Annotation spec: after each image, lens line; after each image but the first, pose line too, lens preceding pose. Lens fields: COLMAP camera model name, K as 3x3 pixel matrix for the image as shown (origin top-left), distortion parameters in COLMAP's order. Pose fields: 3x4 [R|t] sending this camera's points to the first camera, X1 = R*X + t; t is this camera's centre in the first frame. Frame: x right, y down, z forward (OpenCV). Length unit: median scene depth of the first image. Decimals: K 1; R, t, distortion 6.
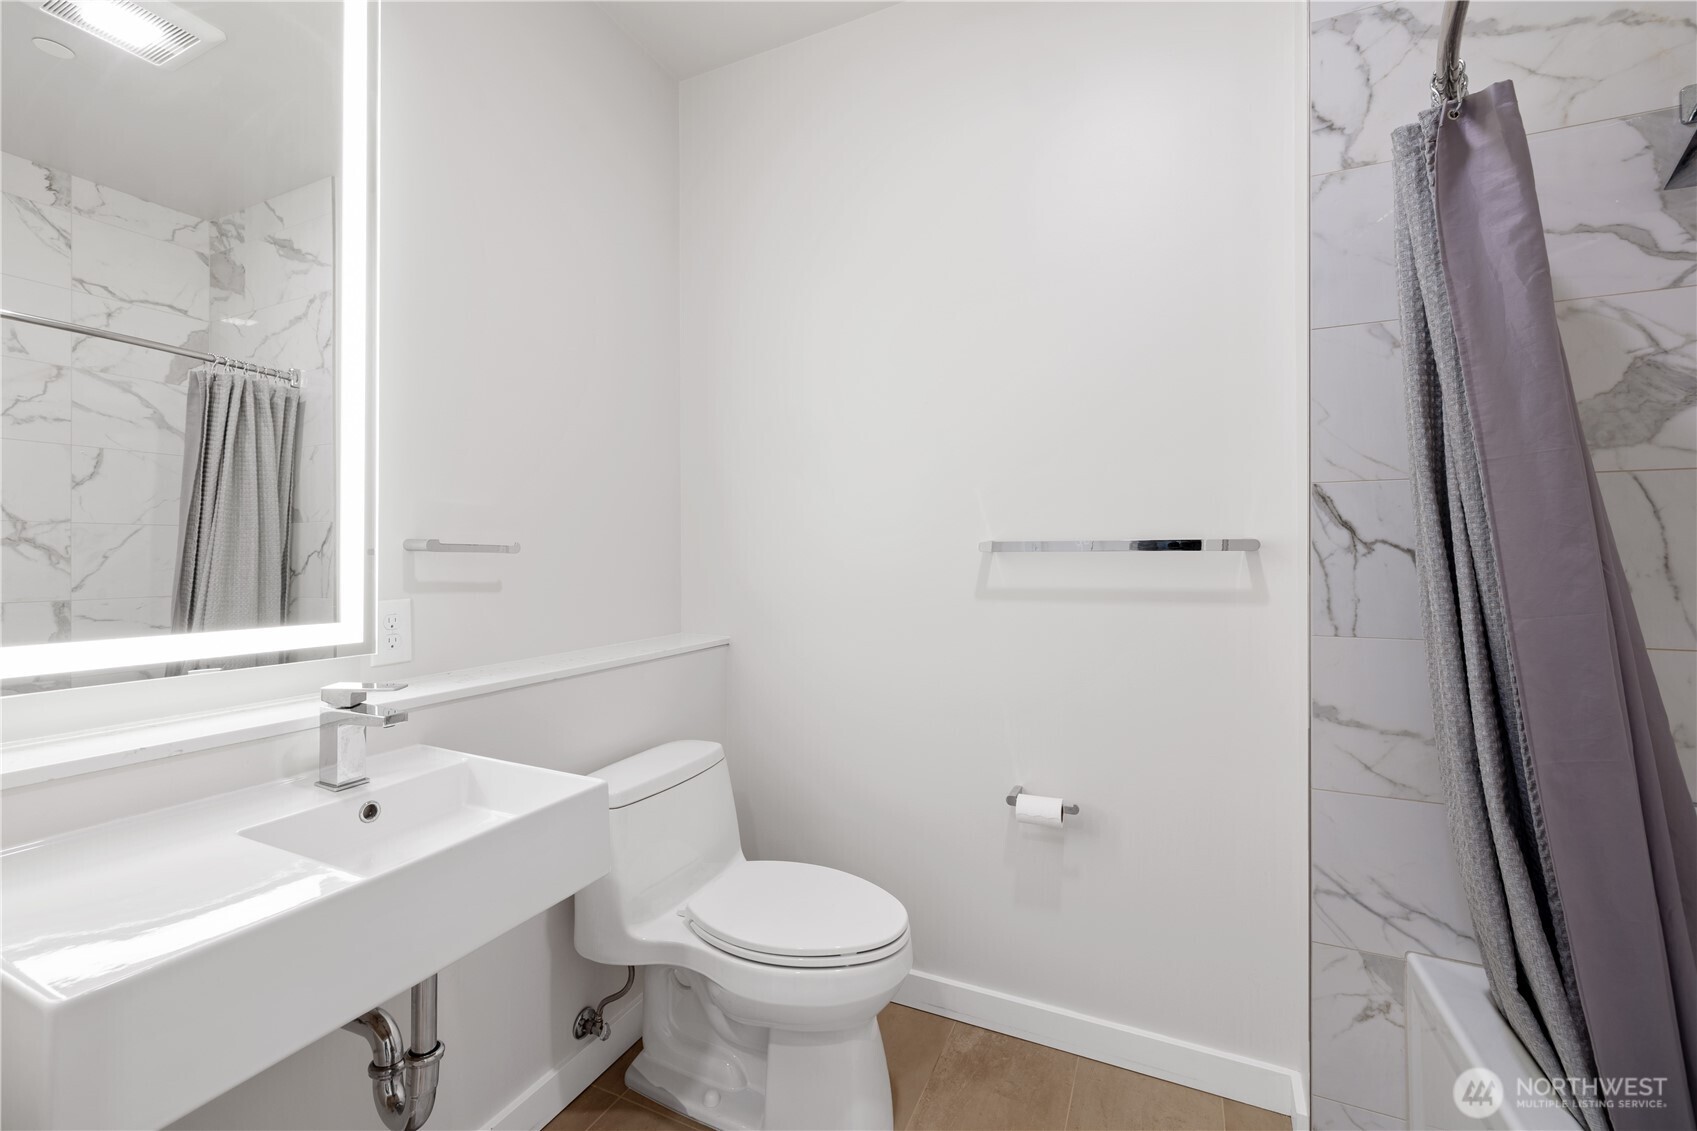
lens RADIAL K [[709.6, 0, 838.3], [0, 709.6, 554.5], [0, 0, 1]] dist [-0.000516, 0.000160]
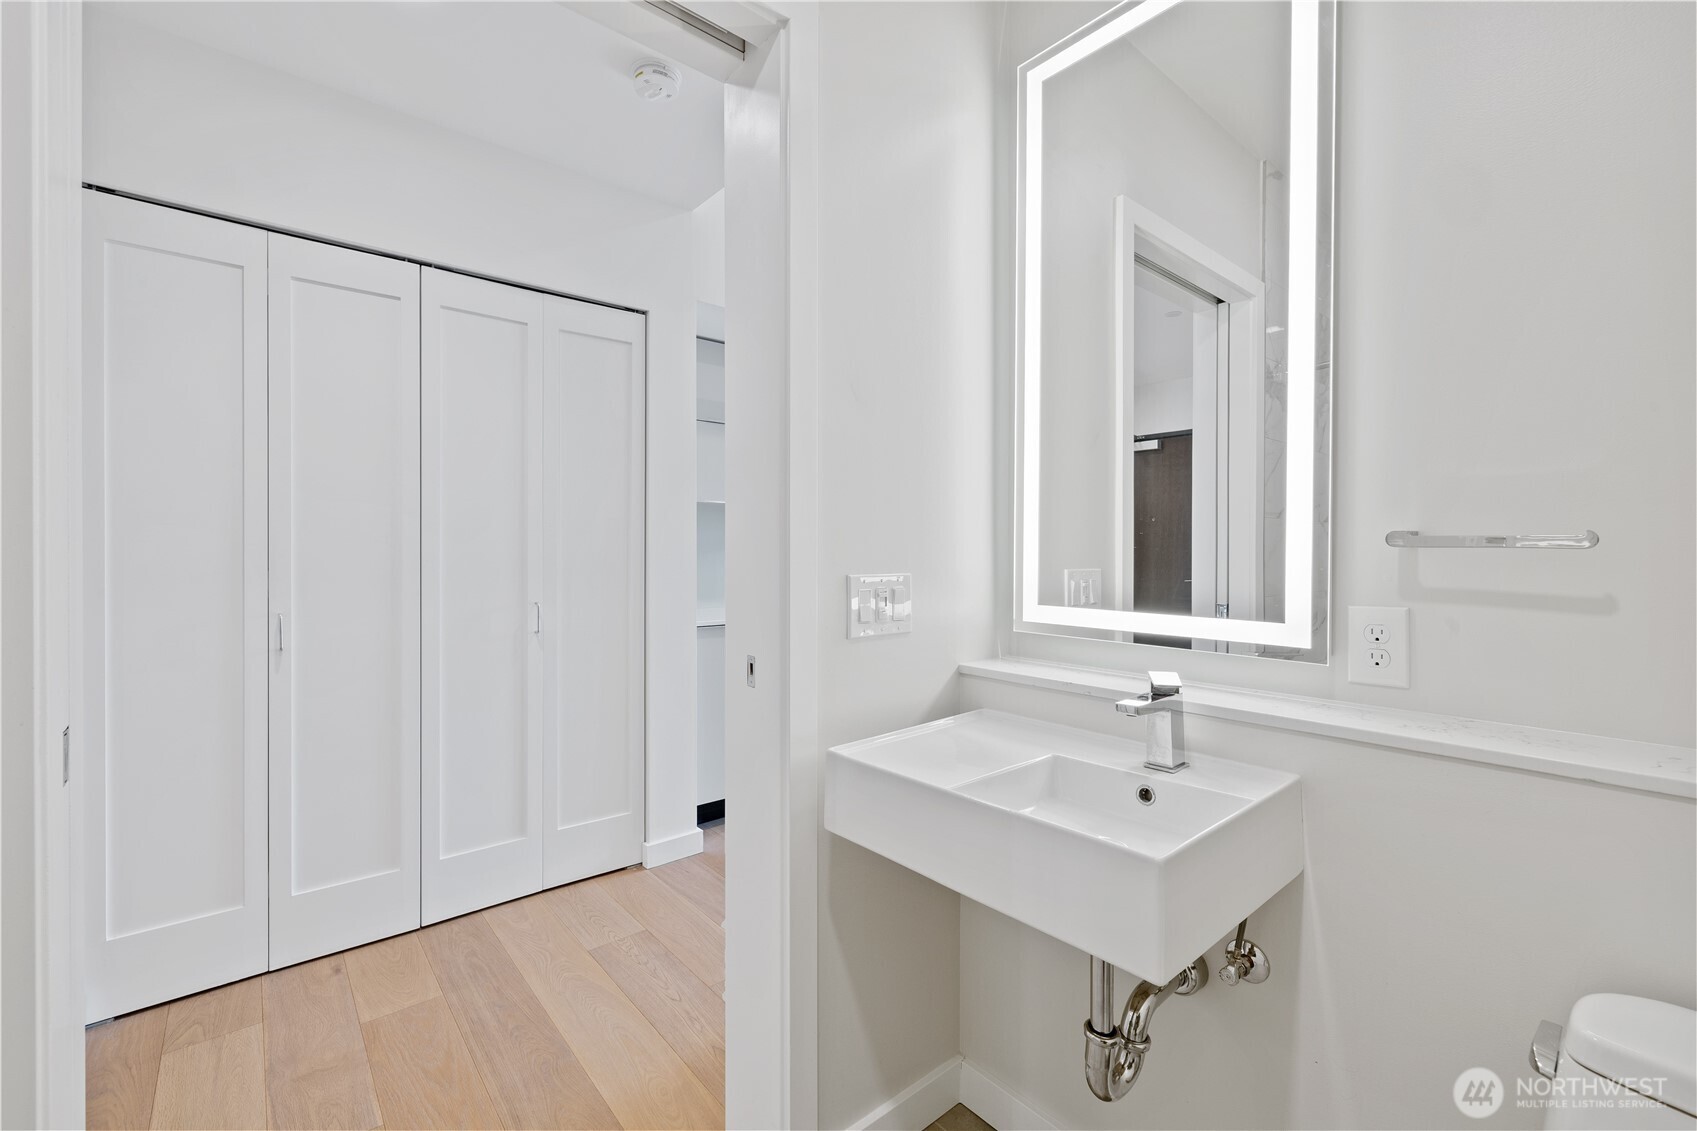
lens RADIAL K [[709.6, 0, 838.3], [0, 709.6, 554.5], [0, 0, 1]] dist [-0.000516, 0.000160]
pose [[-0.418944, 0.003484, -0.908005, 0.405662], [0.001421, 0.999994, 0.003182, 0.000323], [0.908011, 0.000043, -0.418946, 0.847937]]
